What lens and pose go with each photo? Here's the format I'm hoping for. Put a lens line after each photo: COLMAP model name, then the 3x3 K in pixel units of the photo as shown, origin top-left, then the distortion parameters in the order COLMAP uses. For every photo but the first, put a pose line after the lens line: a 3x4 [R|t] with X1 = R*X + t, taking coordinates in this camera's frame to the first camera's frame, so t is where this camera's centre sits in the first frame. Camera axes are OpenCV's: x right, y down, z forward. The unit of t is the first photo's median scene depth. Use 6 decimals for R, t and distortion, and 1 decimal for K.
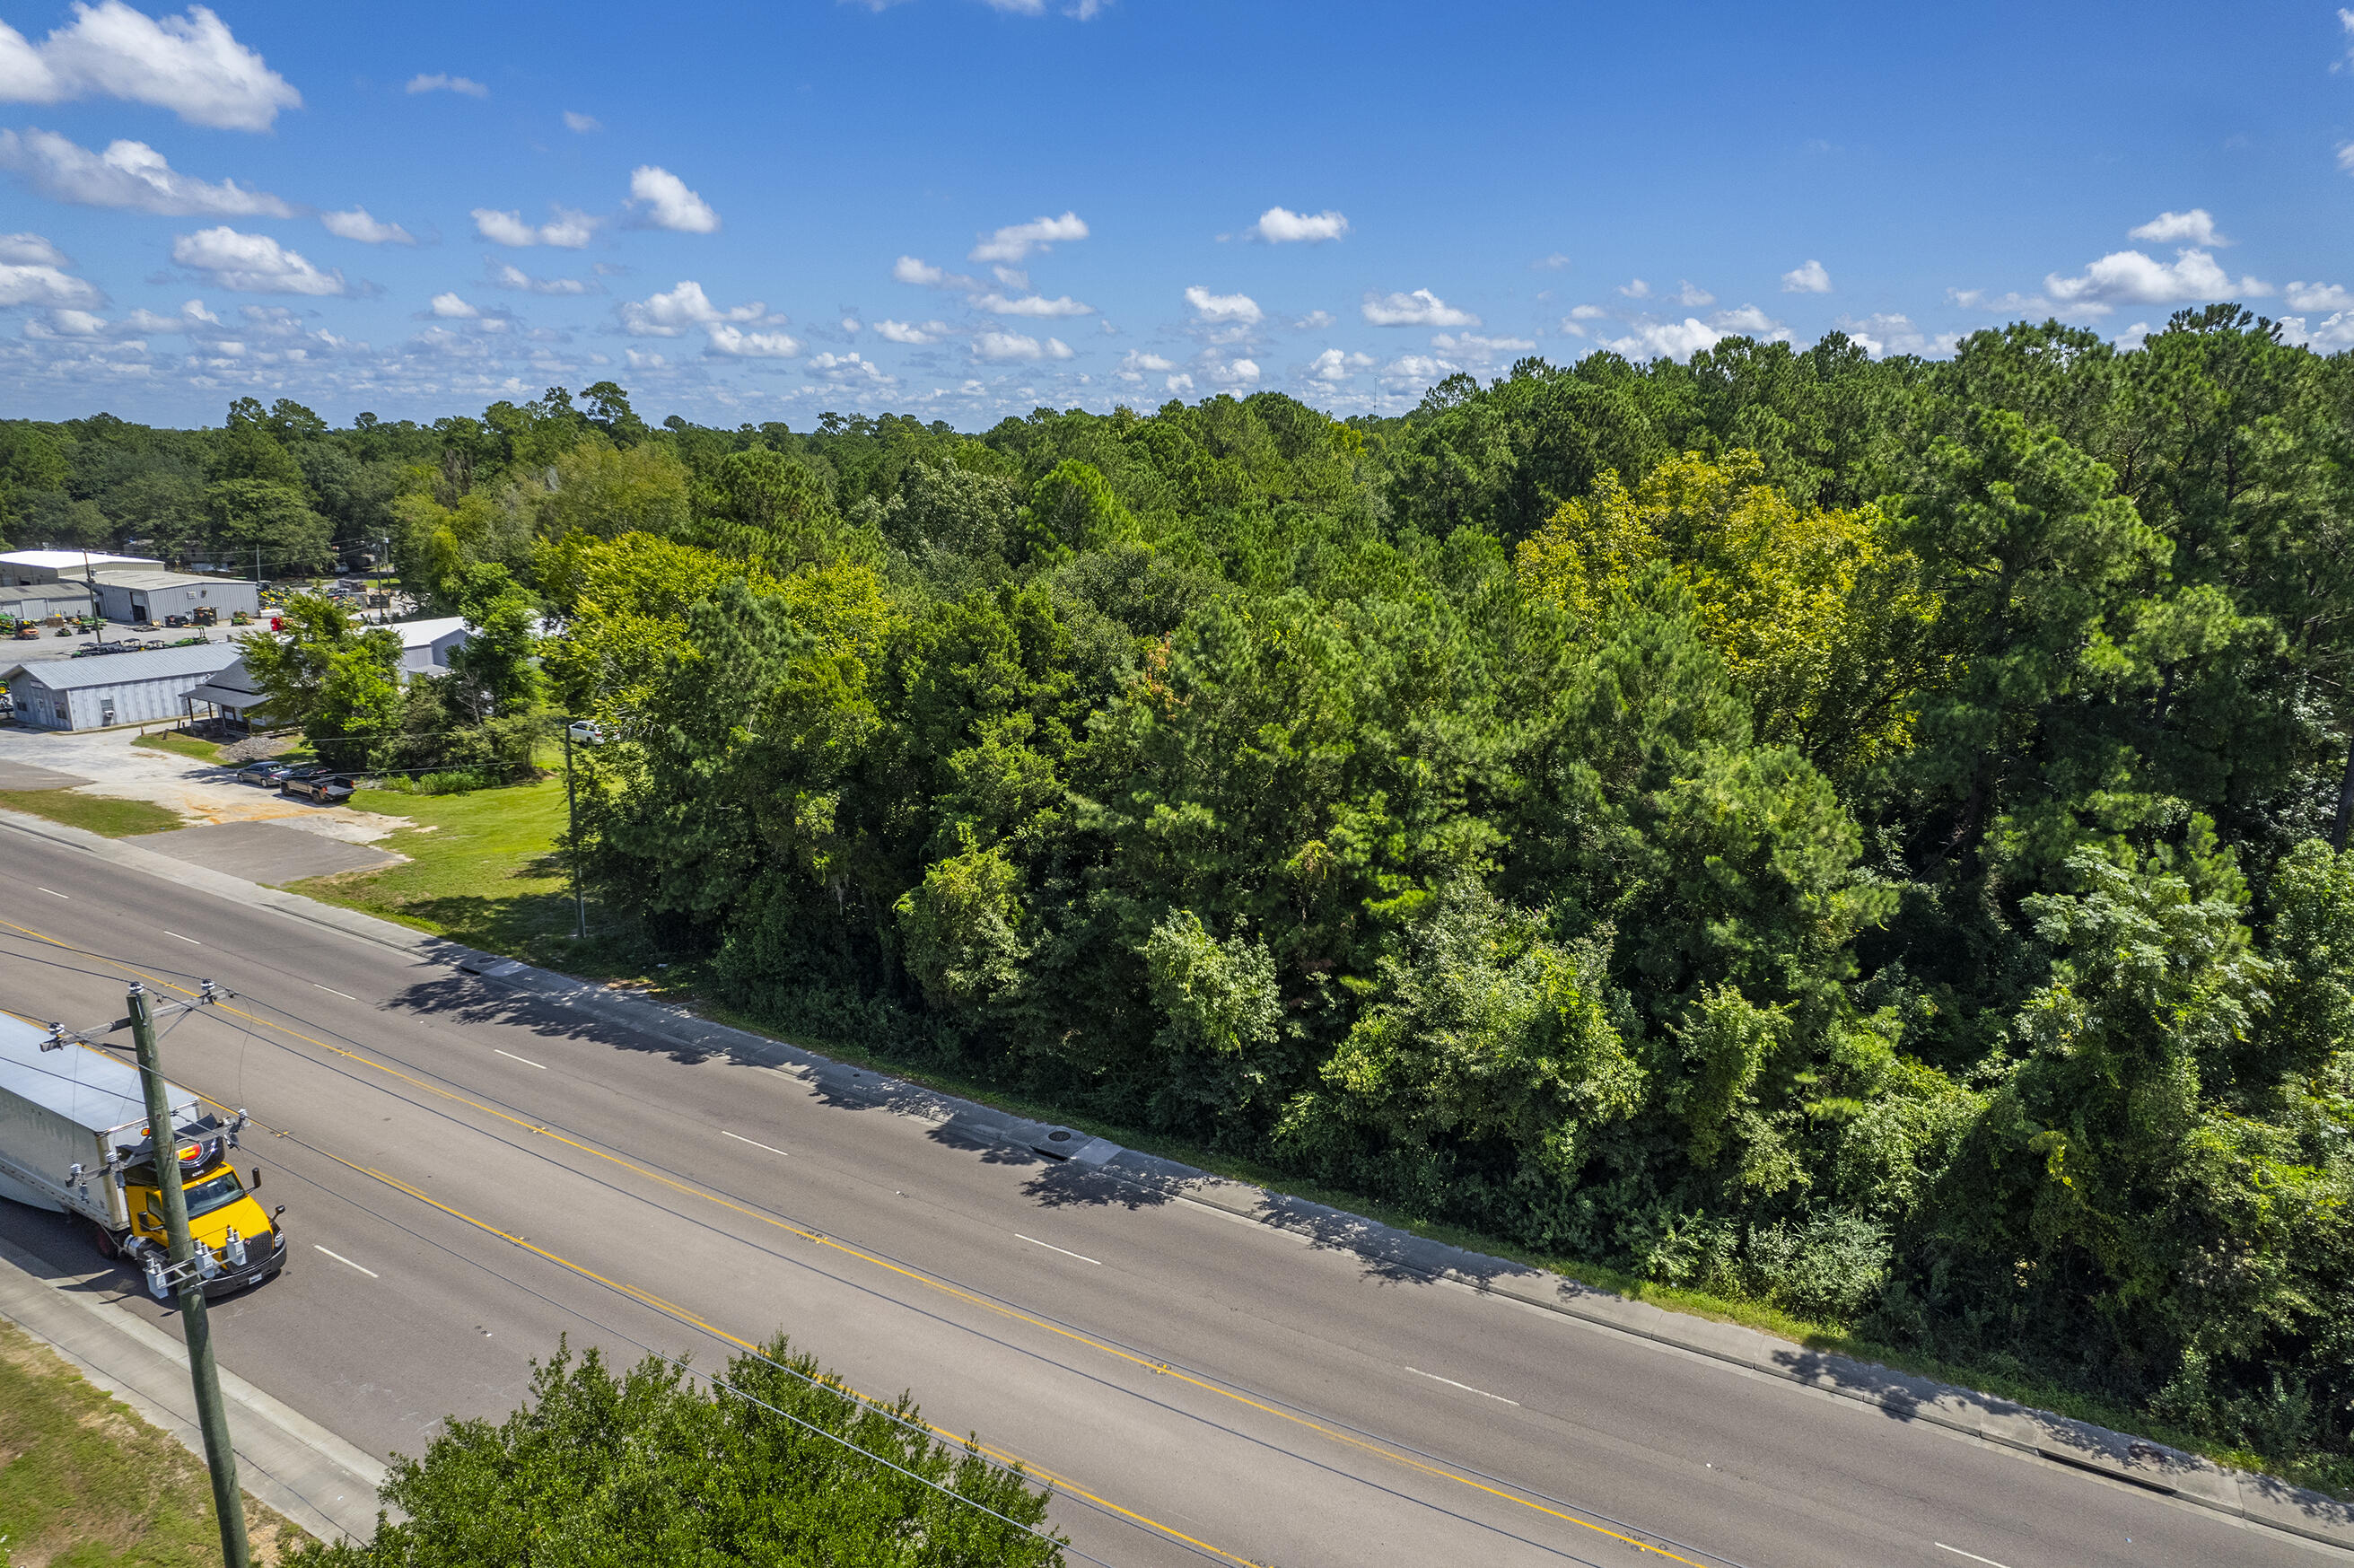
lens RADIAL K [[1510.7, 0, 1164.7], [0, 1510.7, 793.1], [0, 0, 1]] dist [-0.058460, 0.046973]
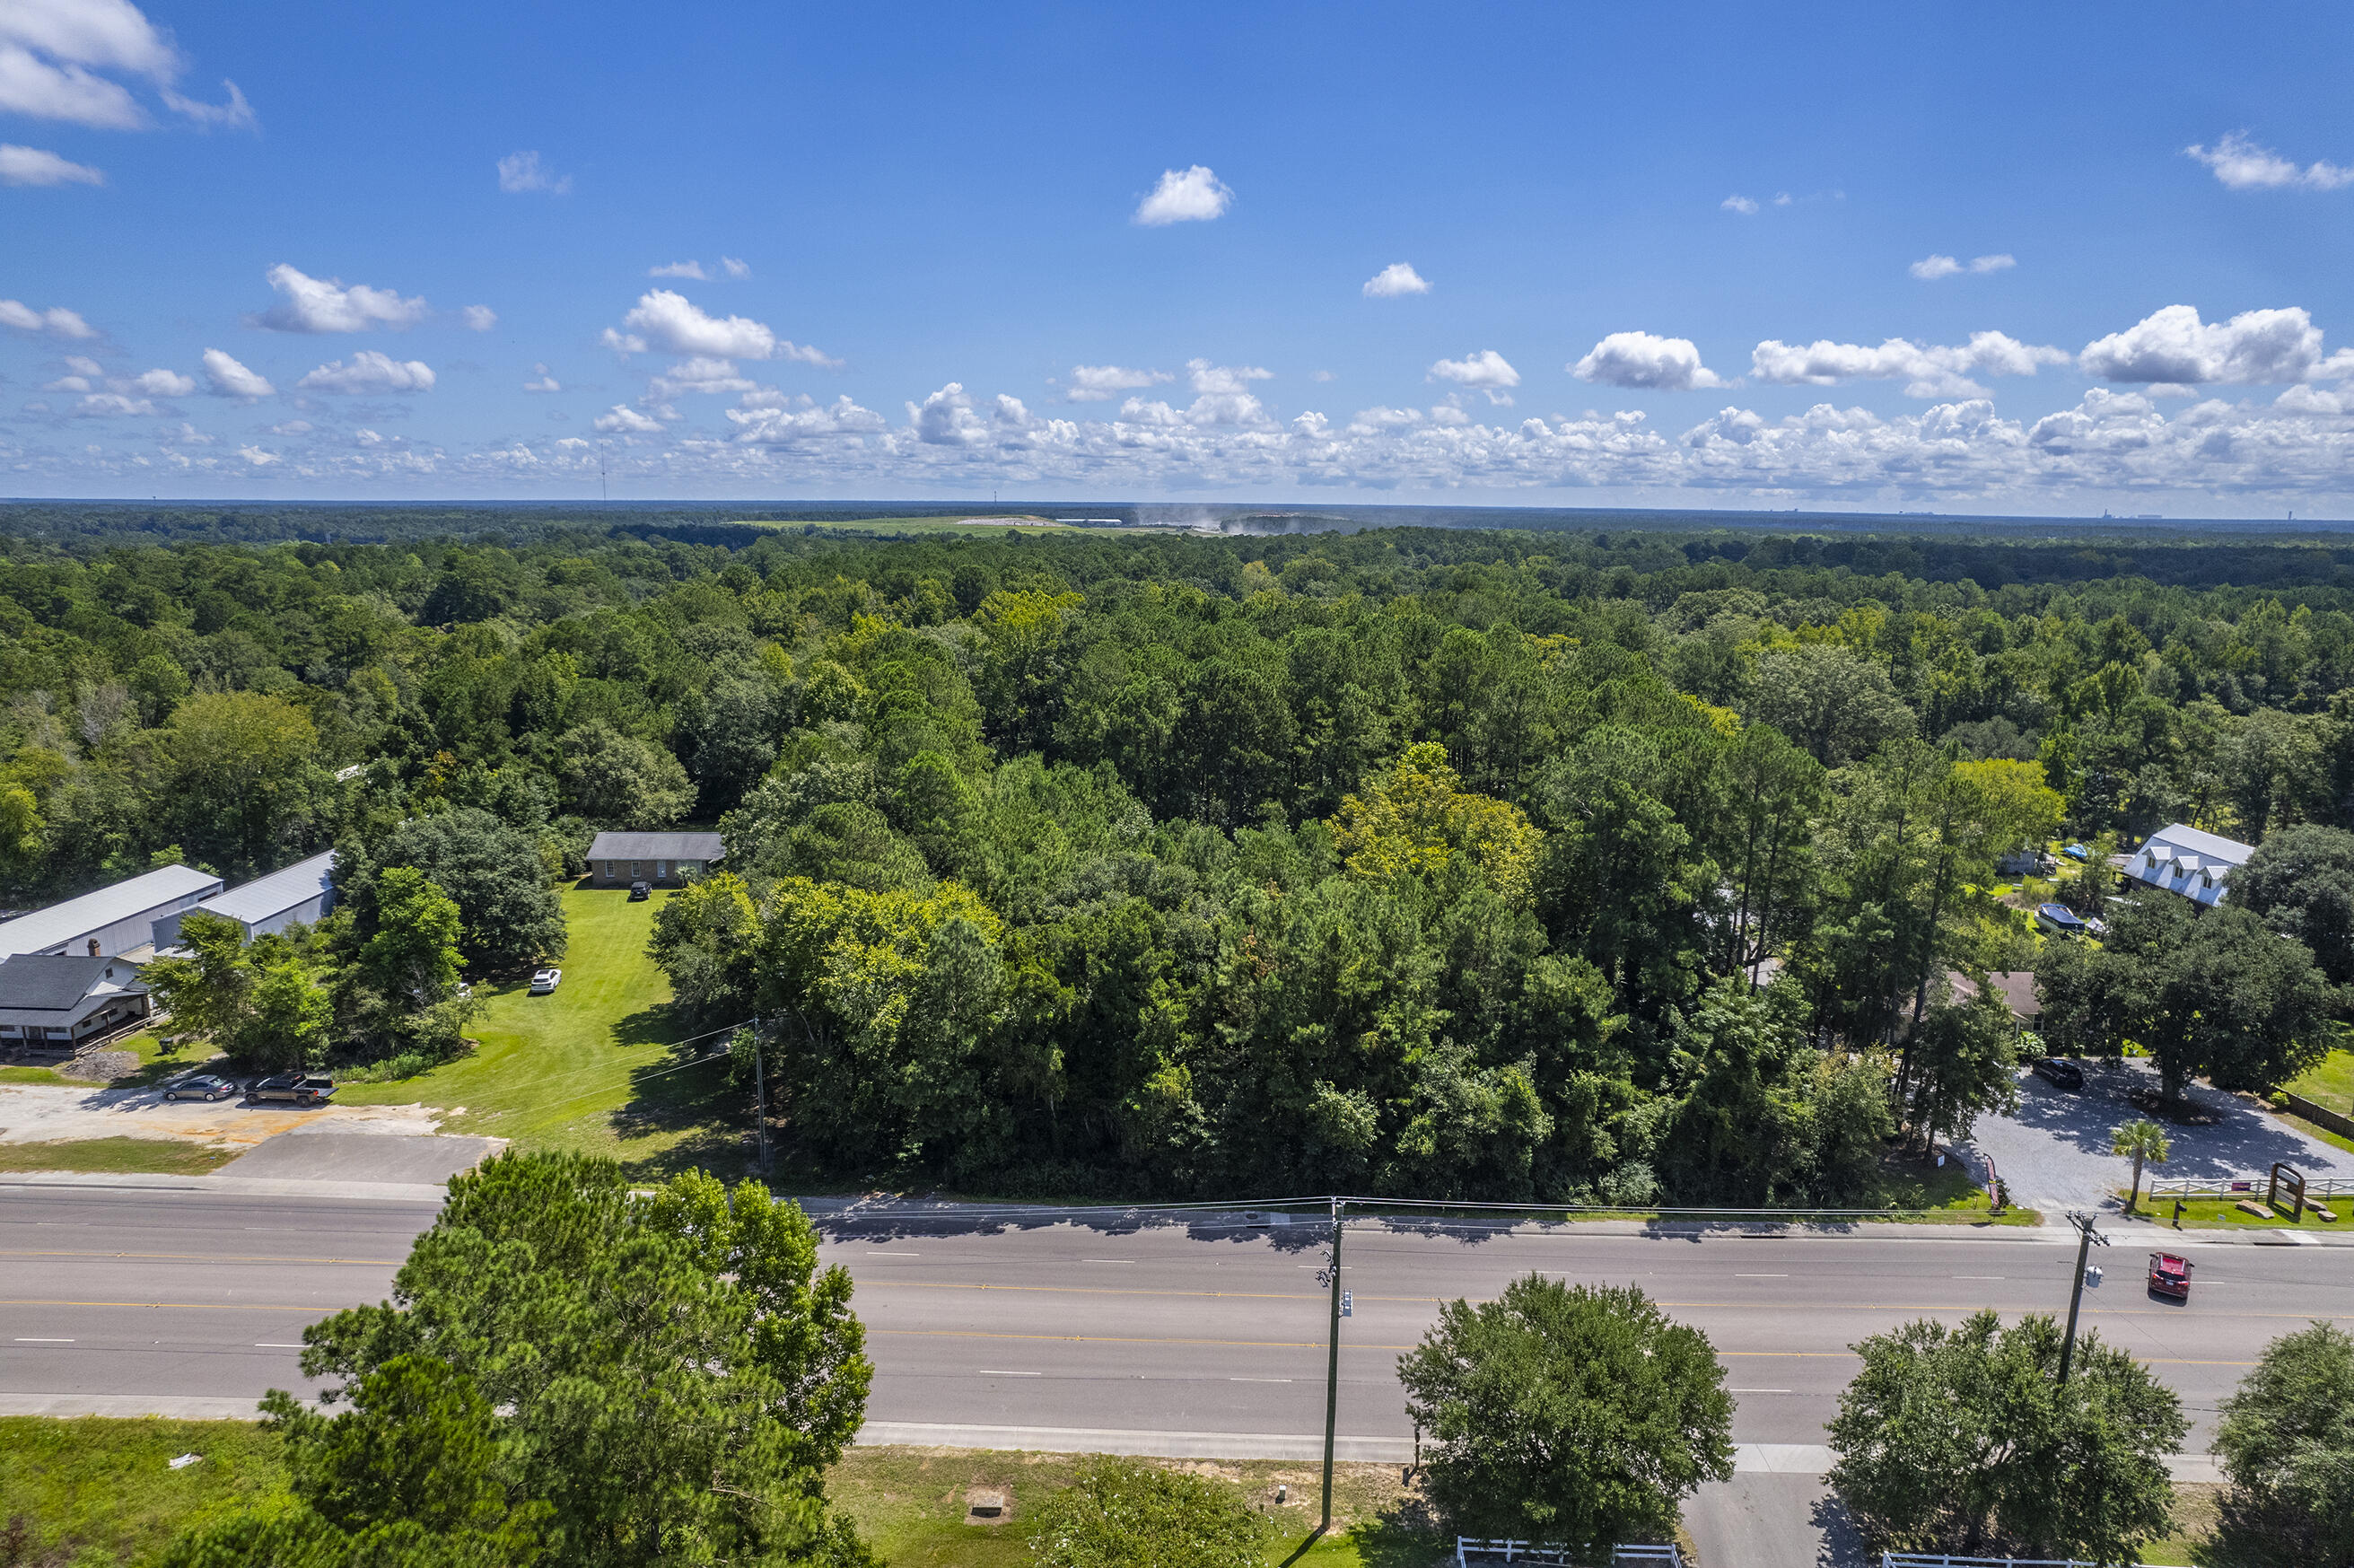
lens RADIAL K [[1510.7, 0, 1178.8], [0, 1510.7, 771.1], [0, 0, 1]] dist [-0.058460, 0.046973]
pose [[0.874203, -0.090553, 0.477042, -0.989536], [0.114771, 0.993153, -0.021800, -0.281201], [-0.471801, 0.073808, 0.878610, -0.591987]]
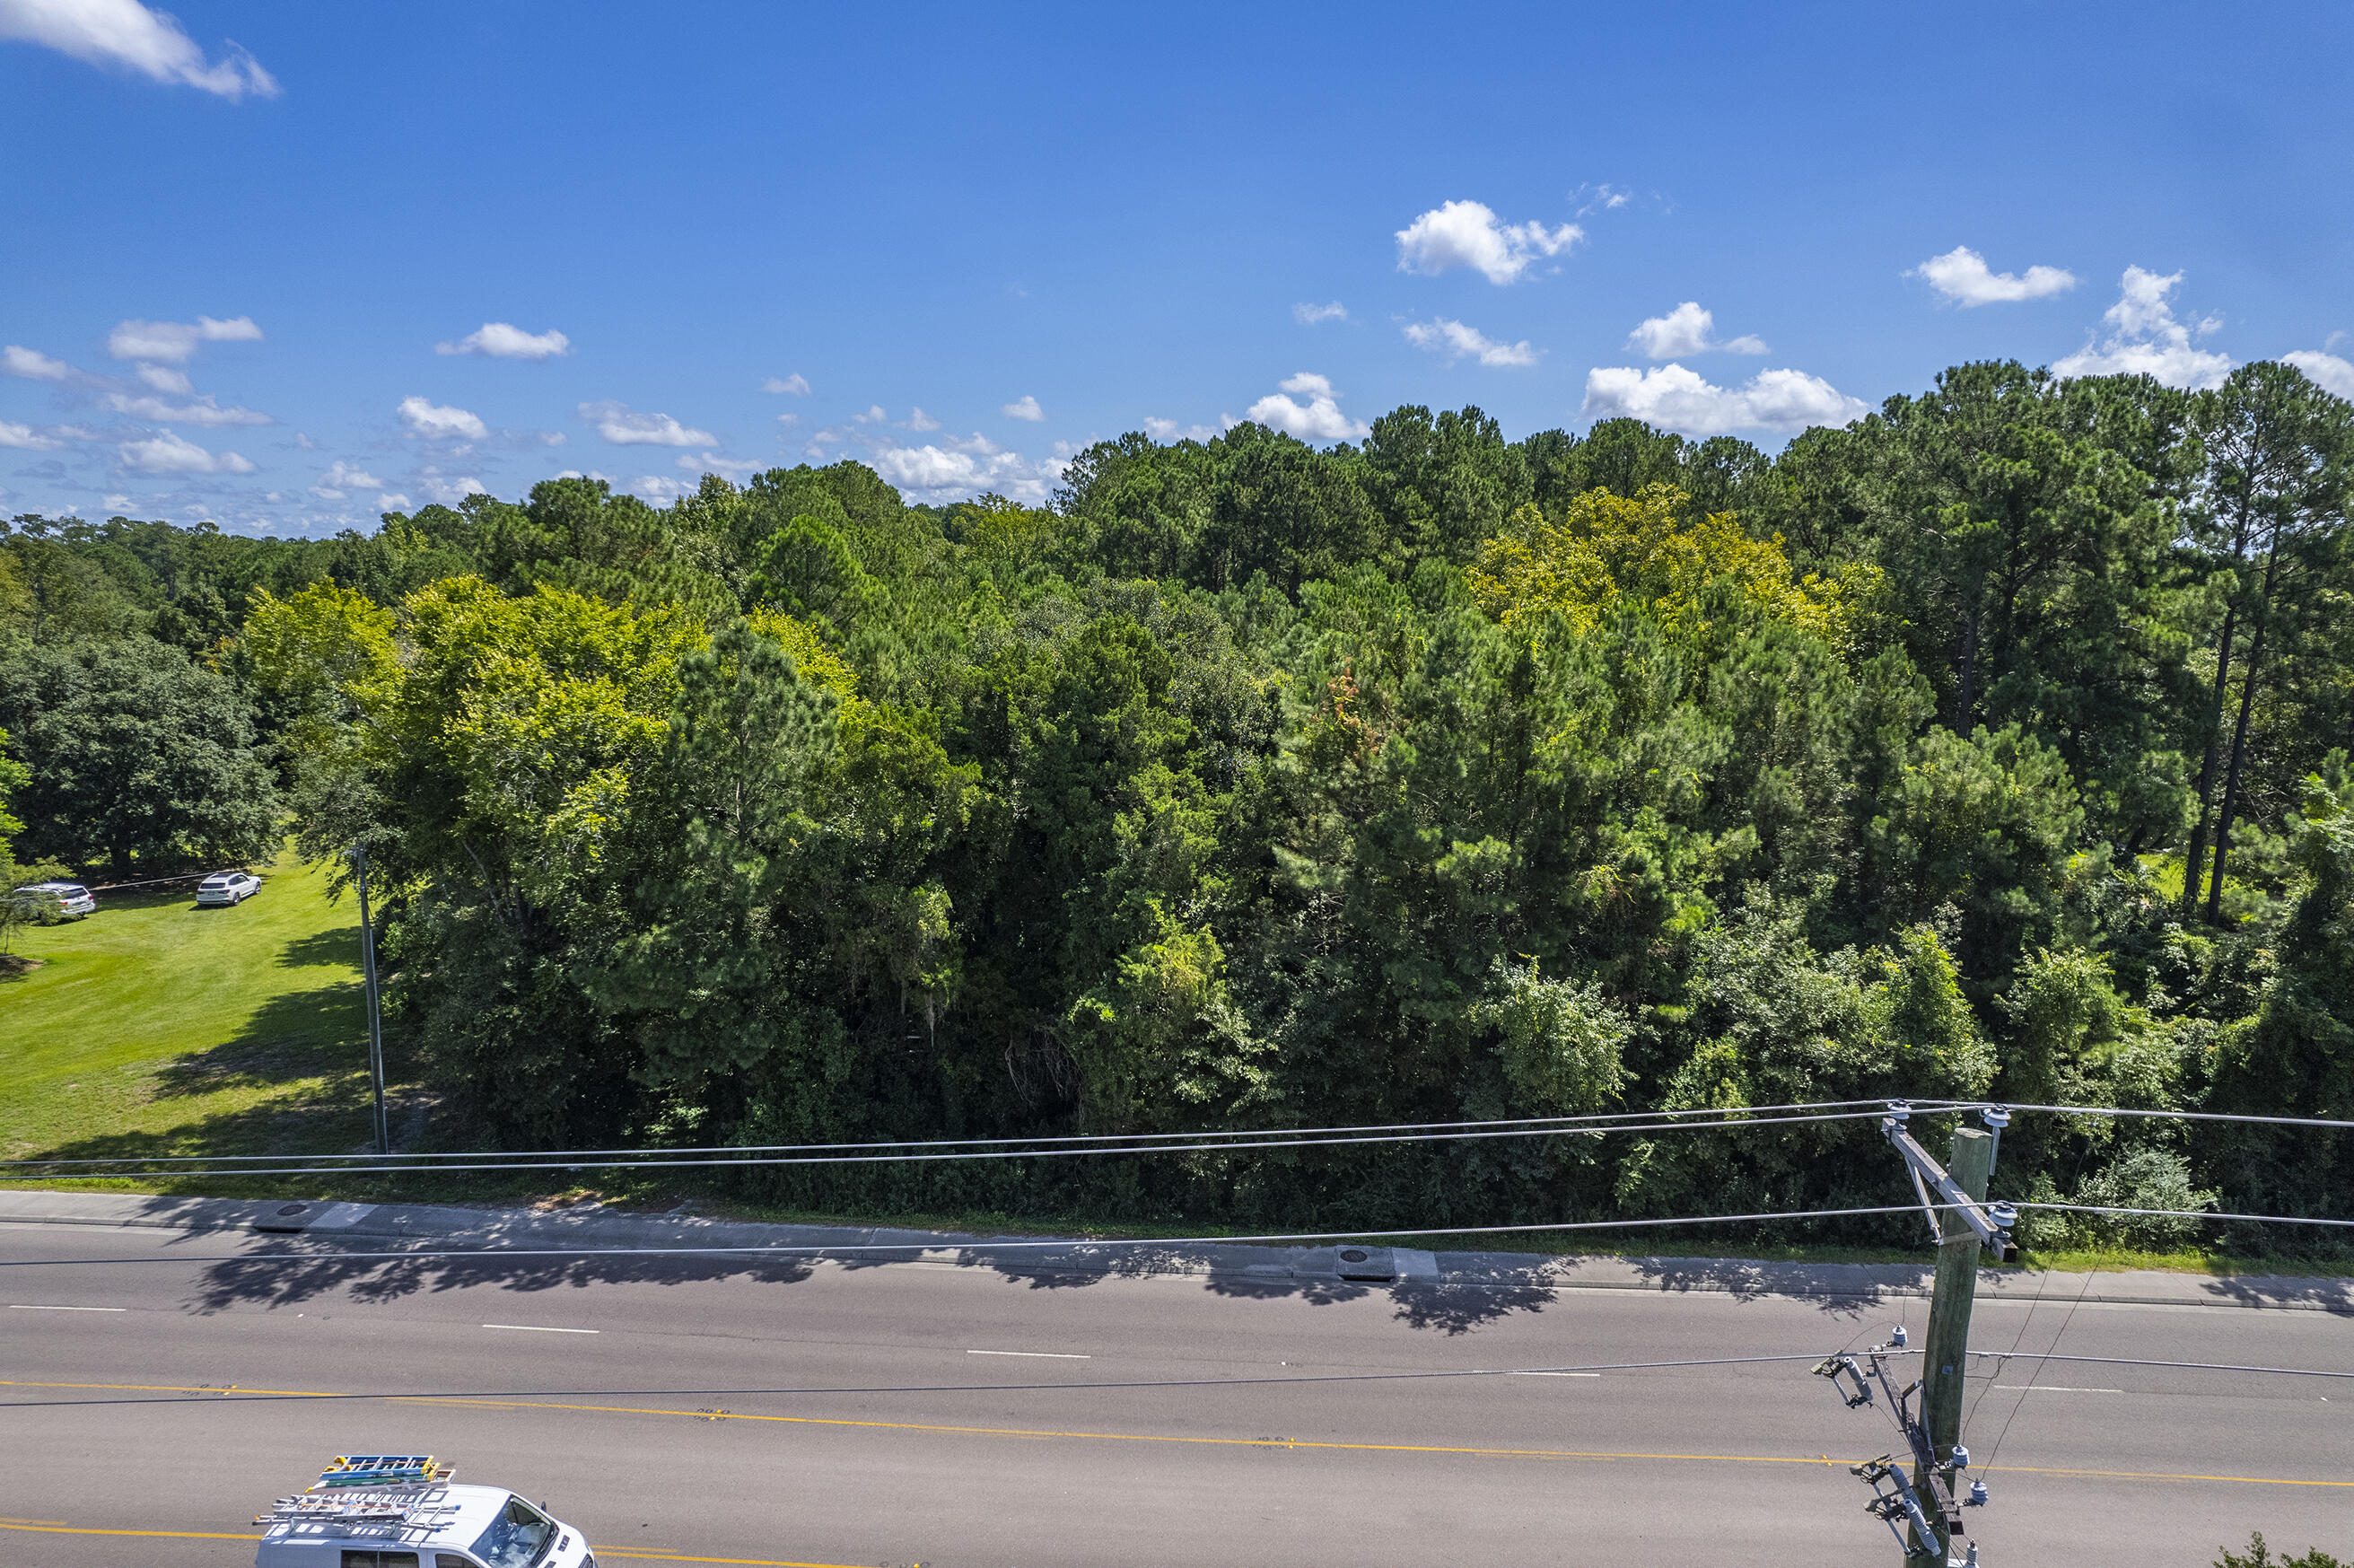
lens RADIAL K [[1510.7, 0, 1174.8], [0, 1510.7, 789.2], [0, 0, 1]] dist [-0.058460, 0.046973]
pose [[0.884895, -0.074430, 0.459806, -0.539805], [0.110511, 0.992513, -0.052017, 0.004753], [-0.452491, 0.096844, 0.886495, 0.297398]]
